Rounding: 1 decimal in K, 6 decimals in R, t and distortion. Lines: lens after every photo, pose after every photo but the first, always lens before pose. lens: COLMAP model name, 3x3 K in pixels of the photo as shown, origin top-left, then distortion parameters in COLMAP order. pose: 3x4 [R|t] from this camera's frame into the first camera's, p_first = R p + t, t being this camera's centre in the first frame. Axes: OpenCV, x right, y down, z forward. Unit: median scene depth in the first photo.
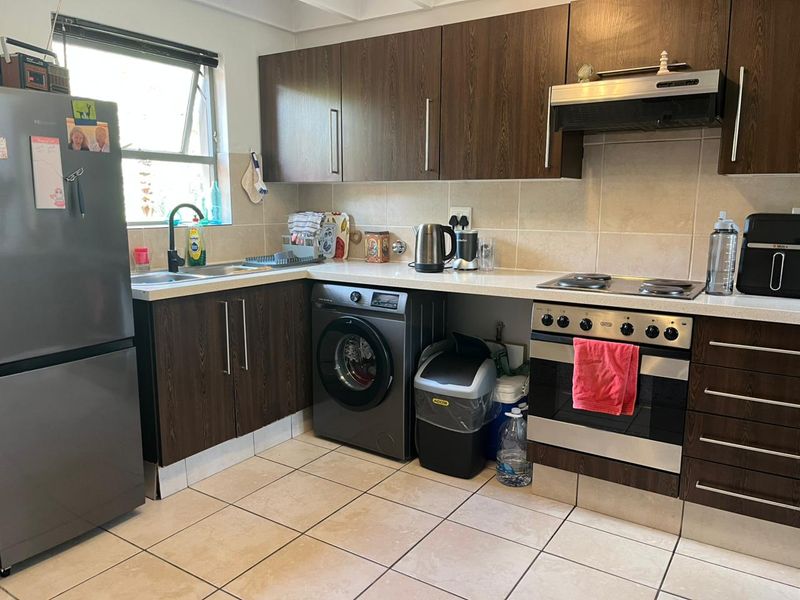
lens RADIAL K [[605.7, 0, 398.6], [0, 605.7, 307.6], [0, 0, 1]] dist [0.050148, -0.054364]
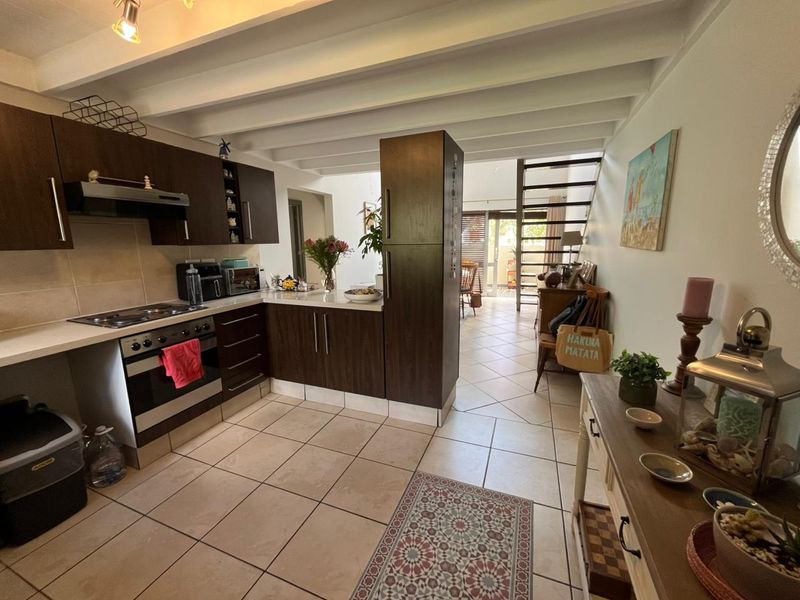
lens RADIAL K [[324.6, 0, 401.3], [0, 324.6, 299.9], [0, 0, 1]] dist [-0.001913, 0.000641]
pose [[-0.206127, -0.183164, 0.961230, -0.581342], [0.181762, 0.958062, 0.221537, -0.136089], [-0.961496, 0.220380, -0.164191, 0.468950]]
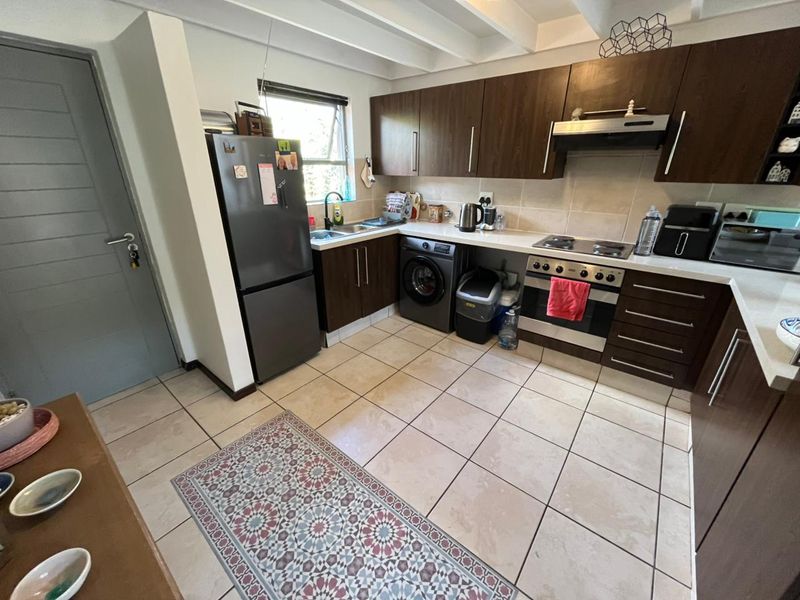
lens RADIAL K [[324.6, 0, 399.3], [0, 324.6, 300.5], [0, 0, 1]] dist [-0.001913, 0.000641]
pose [[0.995045, 0.036136, -0.092623, -0.060436], [-0.015404, 0.976394, 0.215449, -0.074298], [0.098222, -0.212955, 0.972113, 0.014432]]
